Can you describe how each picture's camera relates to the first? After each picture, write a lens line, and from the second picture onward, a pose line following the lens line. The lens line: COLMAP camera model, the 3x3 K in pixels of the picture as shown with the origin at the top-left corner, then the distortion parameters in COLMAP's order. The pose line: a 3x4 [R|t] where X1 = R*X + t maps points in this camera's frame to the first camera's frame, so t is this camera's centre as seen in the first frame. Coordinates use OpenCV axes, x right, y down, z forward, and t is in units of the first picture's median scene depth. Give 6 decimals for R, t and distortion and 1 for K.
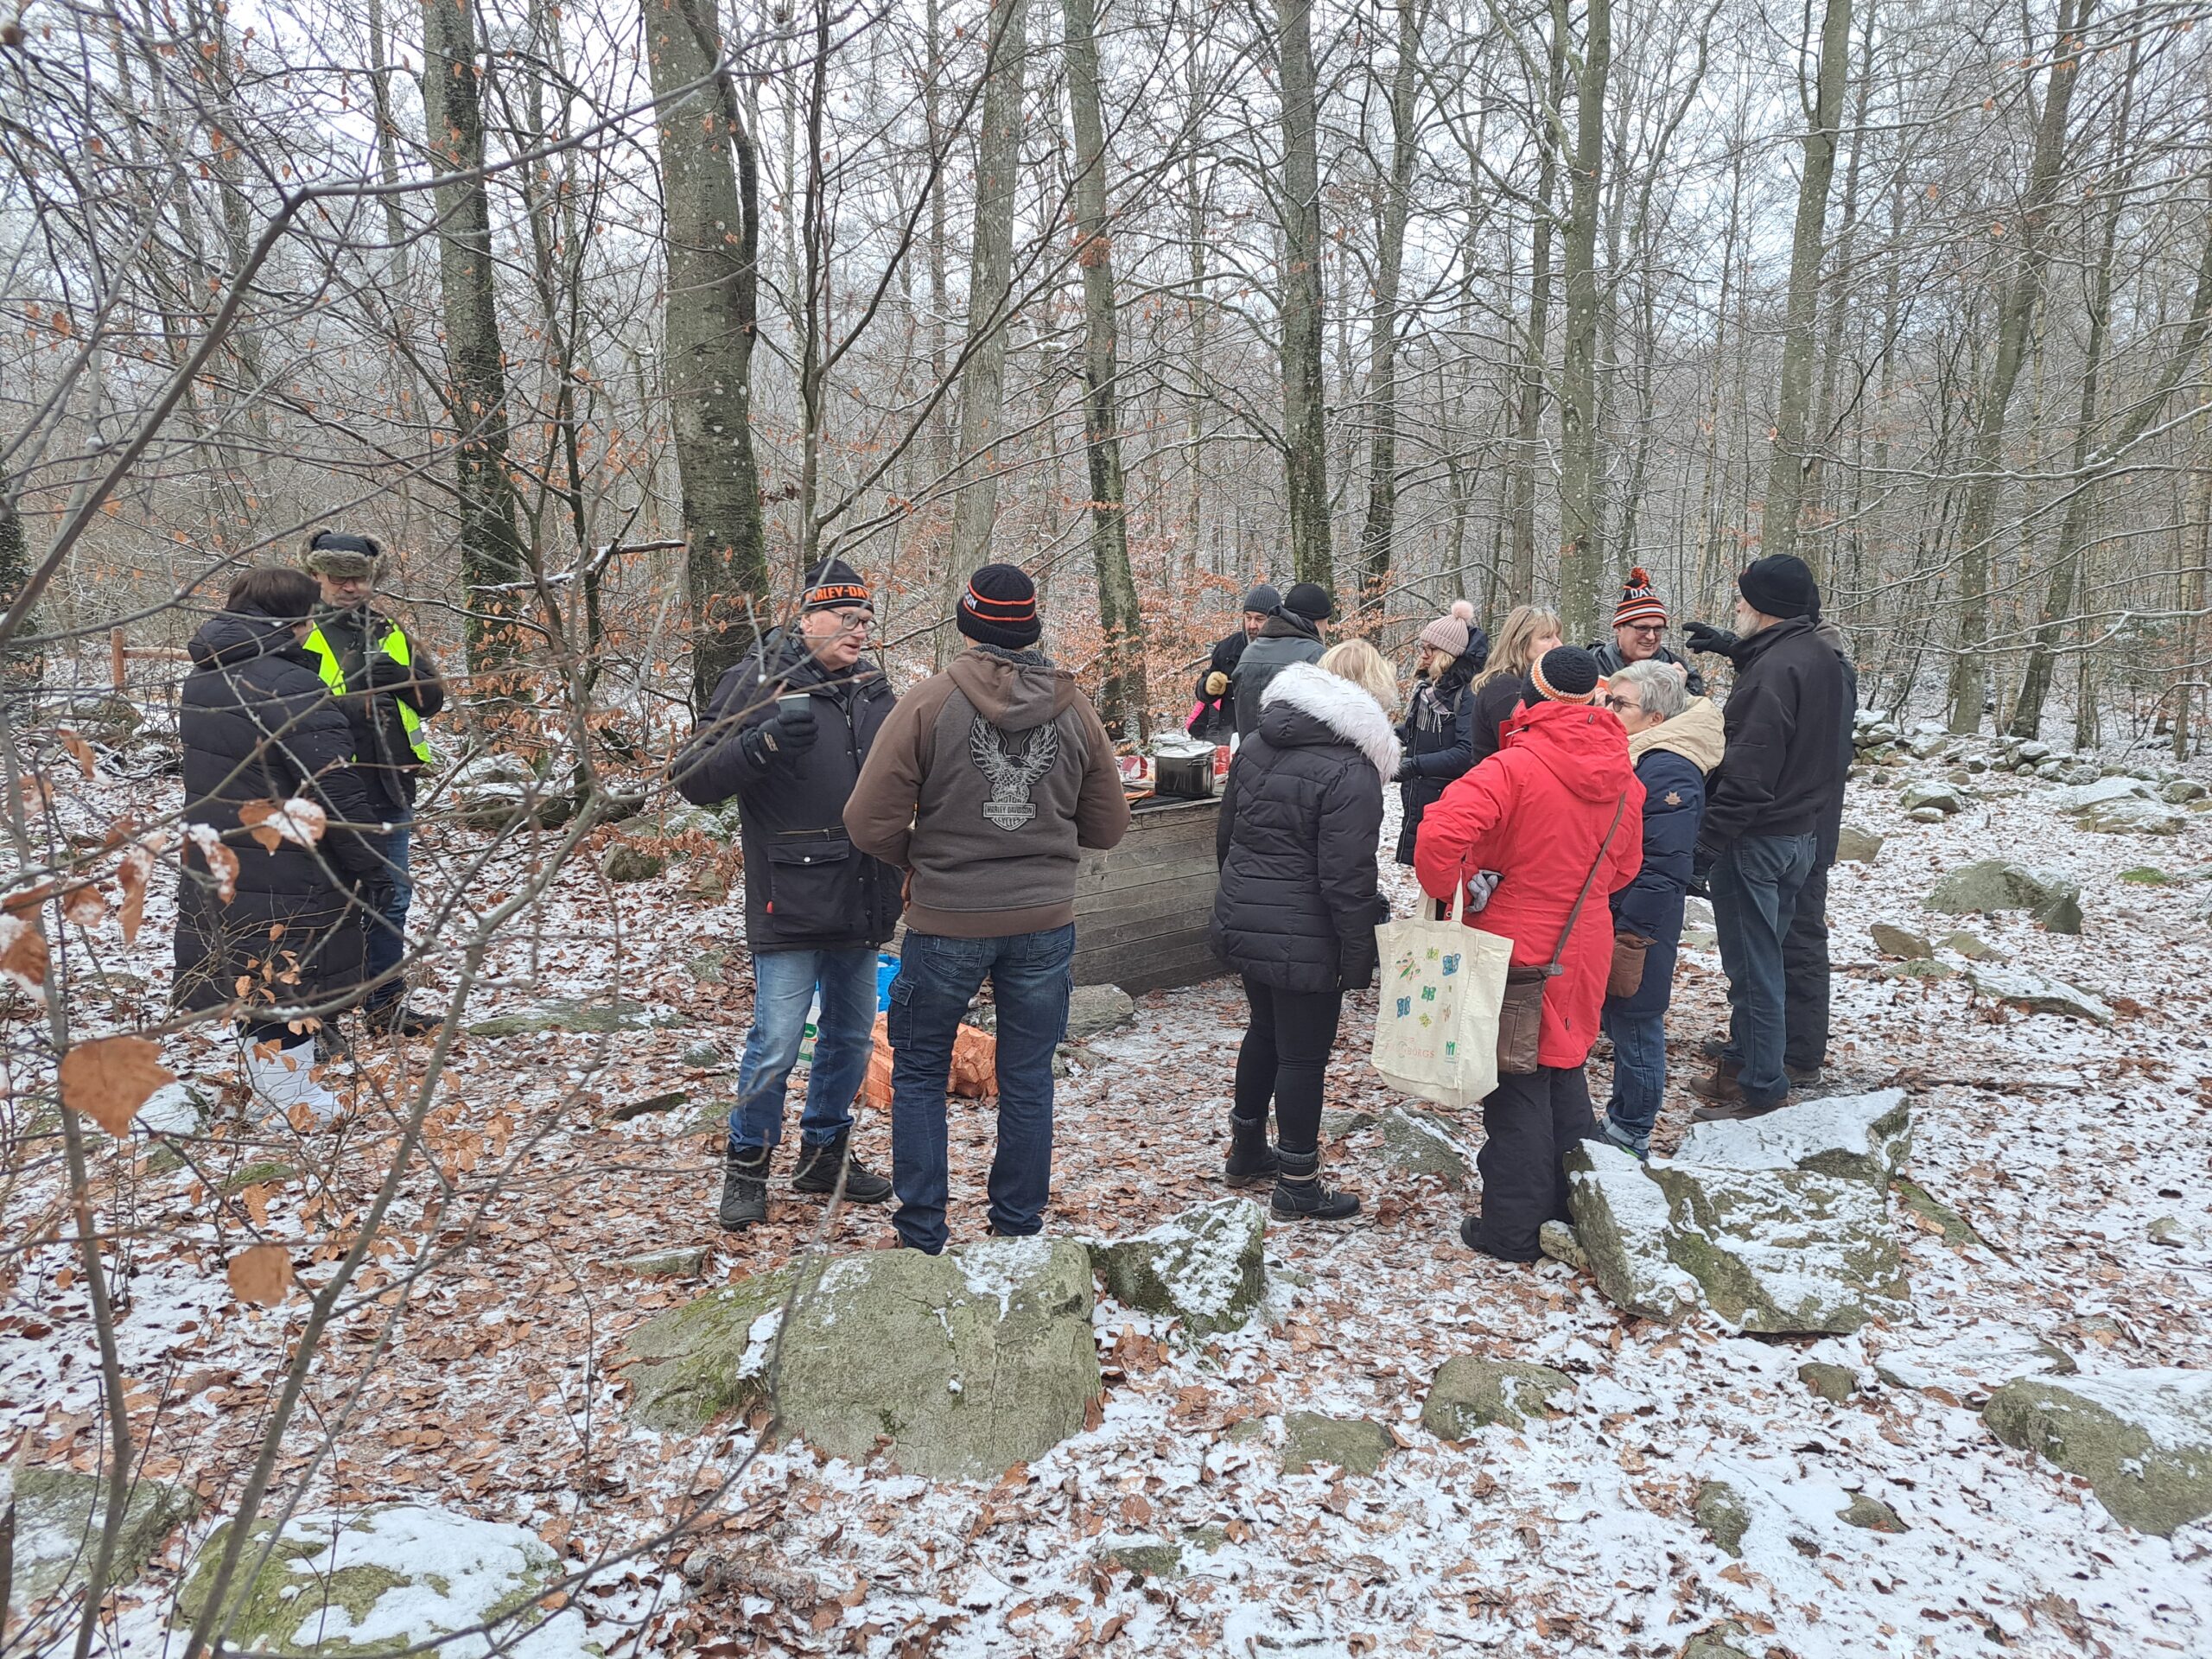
lens RADIAL K [[1589.7, 0, 1142.9], [0, 1589.7, 867.7], [0, 0, 1]] dist [0.053259, -0.023817]
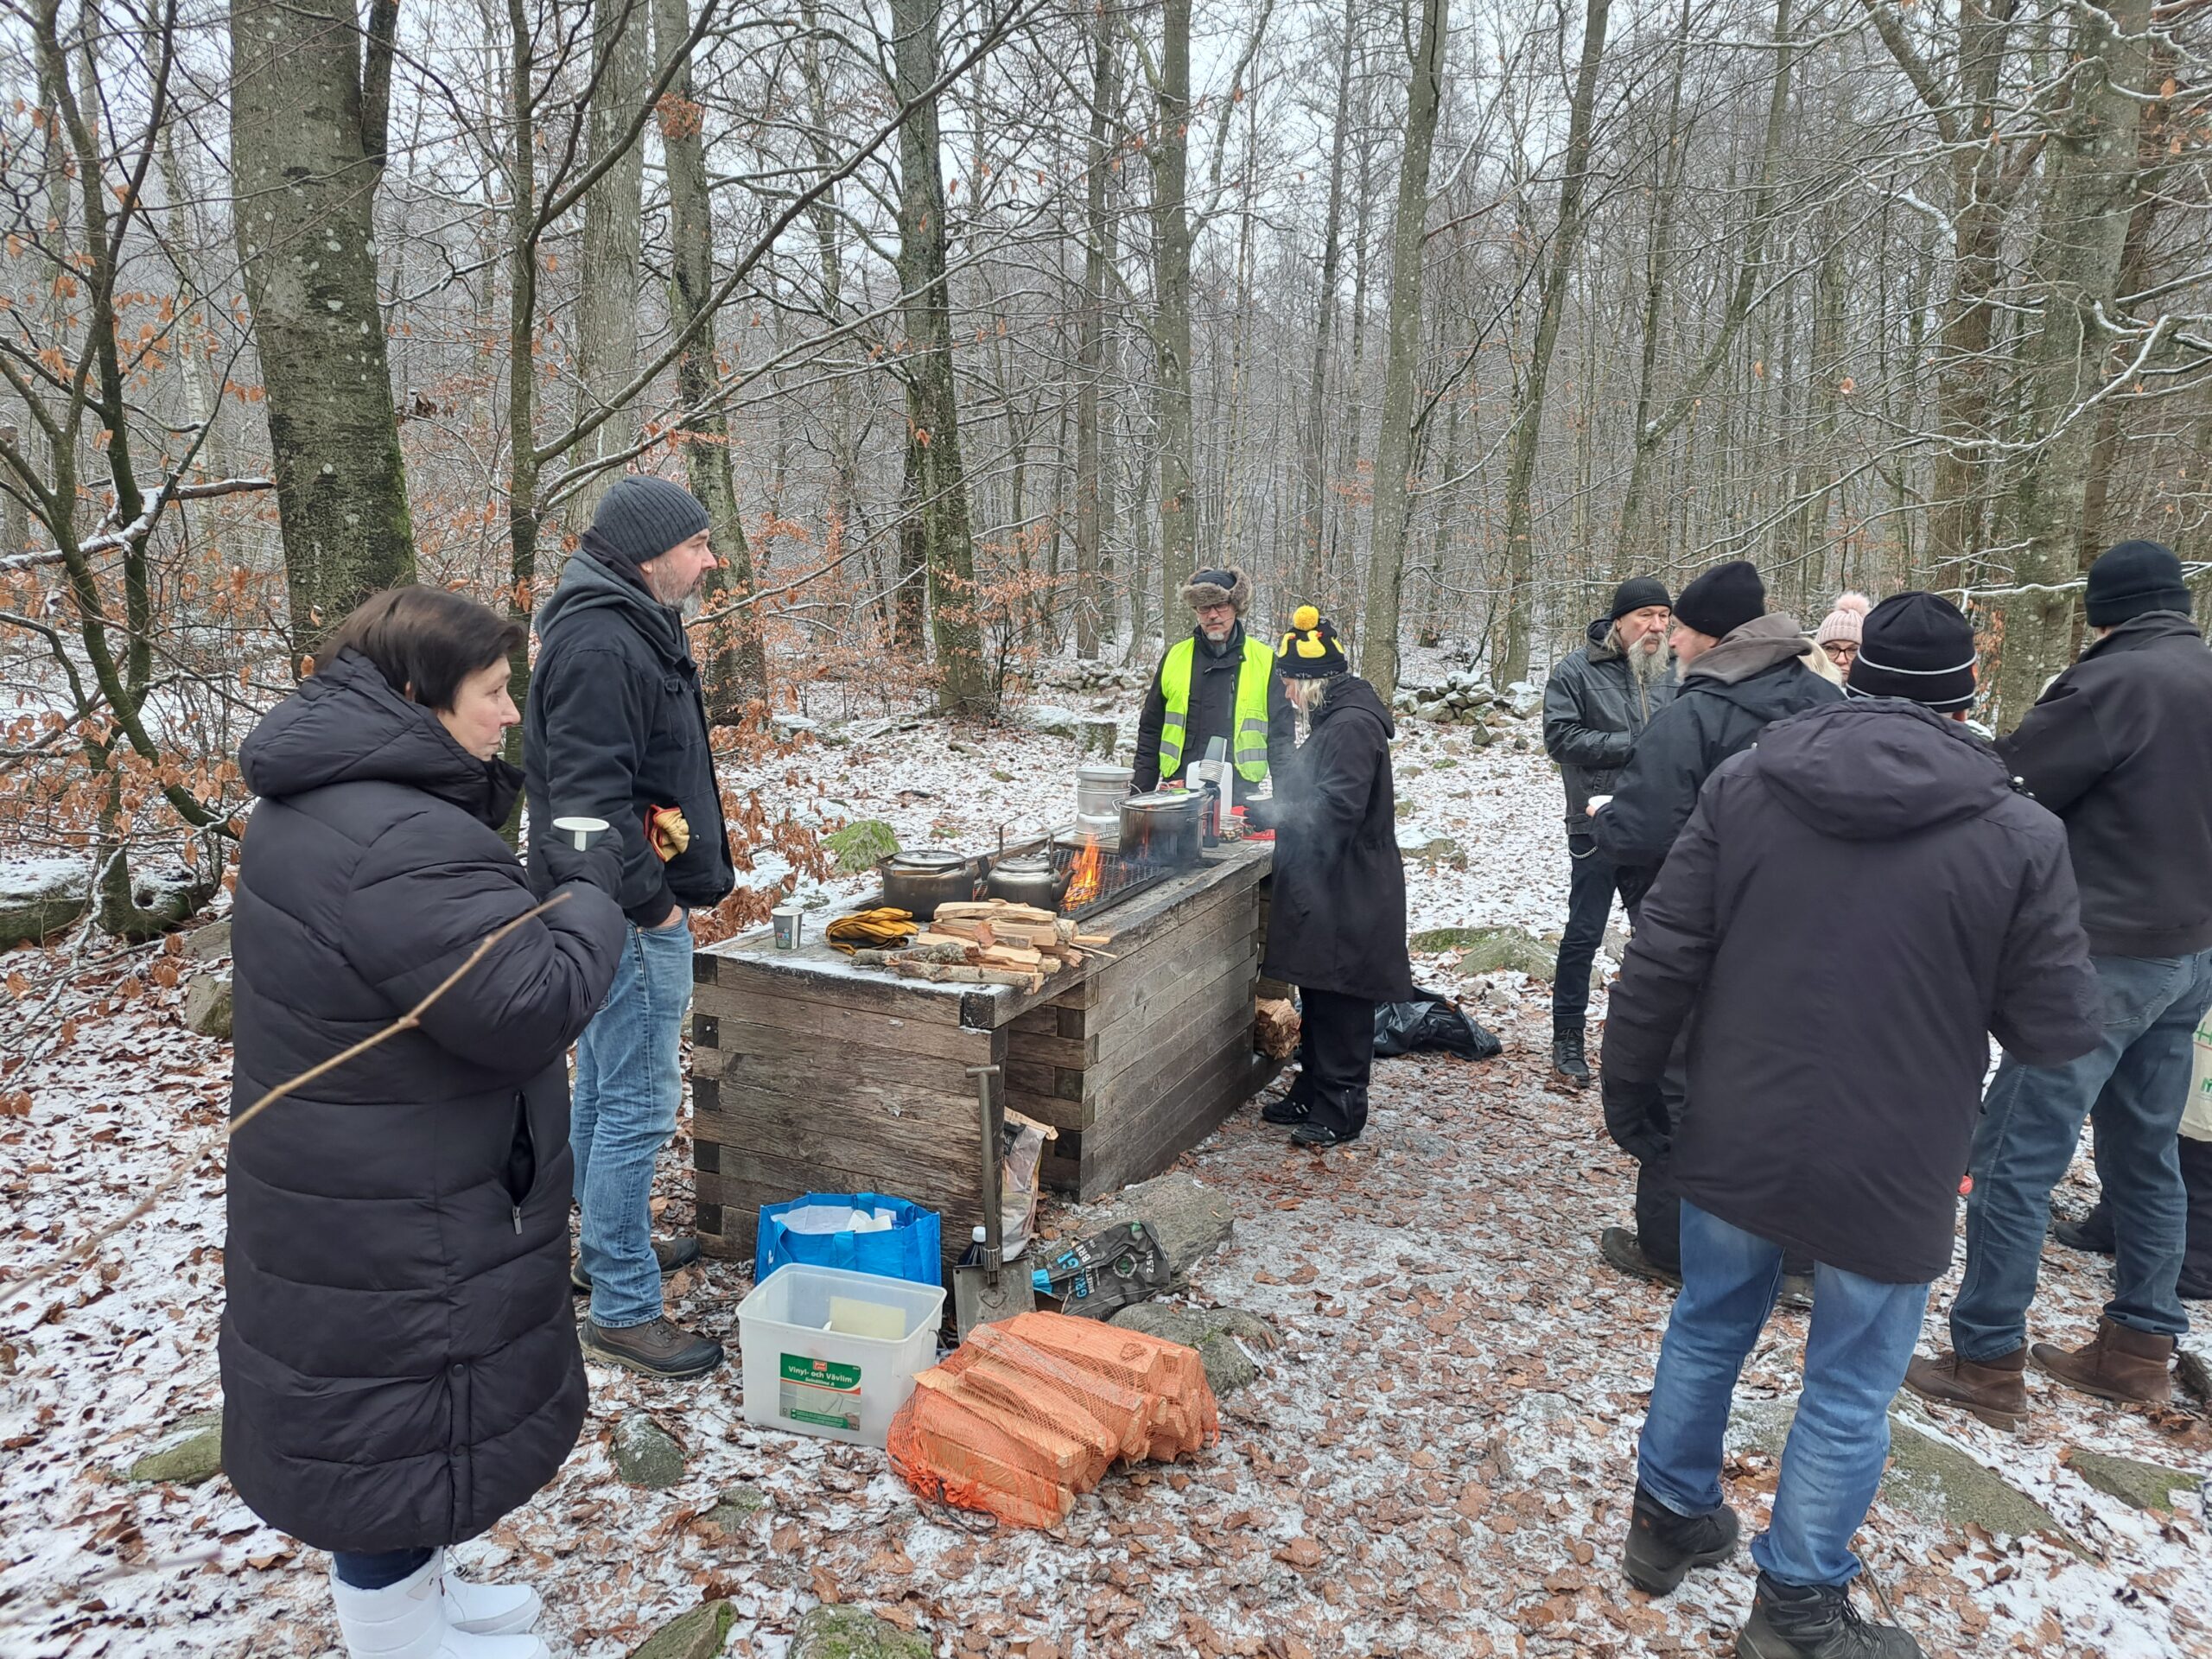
lens RADIAL K [[1589.7, 0, 1137.2], [0, 1589.7, 820.2], [0, 0, 1]] dist [0.053259, -0.023817]
pose [[0.917735, -0.061028, 0.392477, -0.235836], [0.057767, 0.998127, 0.020126, -0.064800], [-0.392970, 0.004201, 0.919542, 0.286668]]
